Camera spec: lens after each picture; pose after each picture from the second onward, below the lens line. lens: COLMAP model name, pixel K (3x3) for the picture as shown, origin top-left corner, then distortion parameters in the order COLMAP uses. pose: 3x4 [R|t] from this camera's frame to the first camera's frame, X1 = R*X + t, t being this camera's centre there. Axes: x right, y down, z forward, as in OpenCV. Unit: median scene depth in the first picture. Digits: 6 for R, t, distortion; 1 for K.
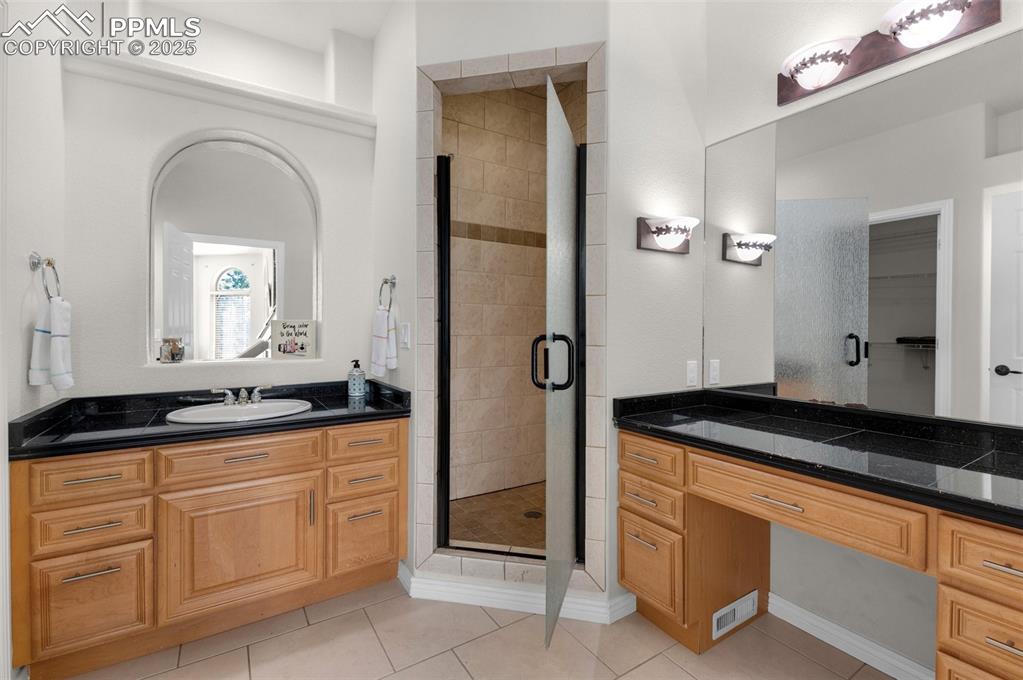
lens RADIAL K [[448.6, 0, 514.1], [0, 448.6, 331.4], [0, 0, 1]] dist [0.001366, 0.000034]
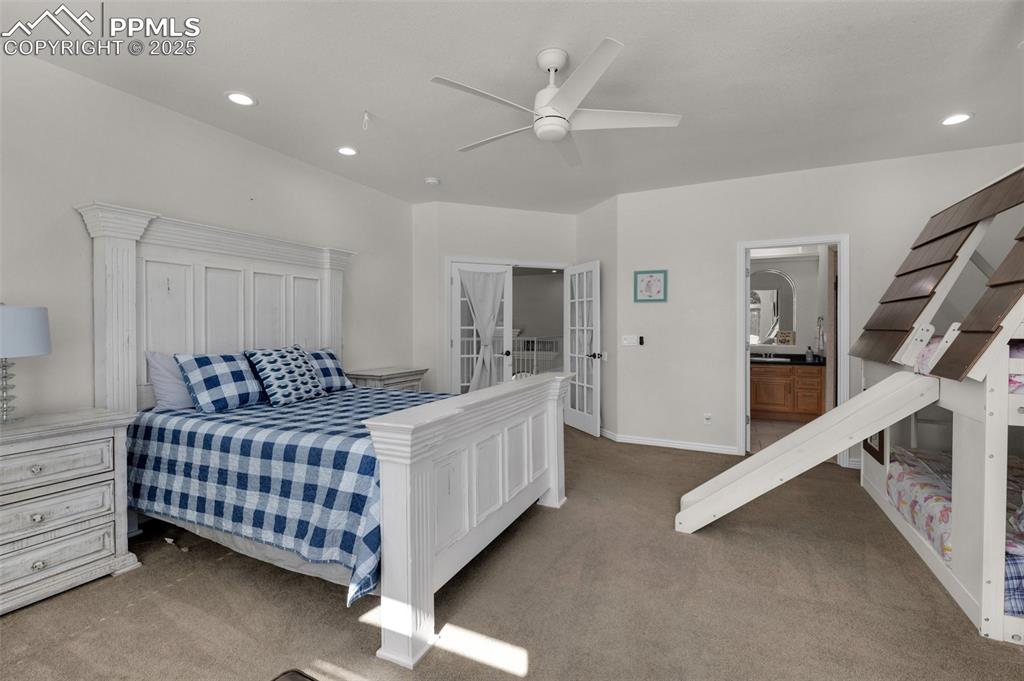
lens RADIAL K [[449.0, 0, 514.6], [0, 449.0, 331.9], [0, 0, 1]] dist [0.001366, 0.000034]
pose [[0.524640, 0.003109, -0.851319, 1.034342], [0.004036, 0.999973, 0.006139, -0.046645], [0.851315, -0.006657, 0.524613, -1.951124]]
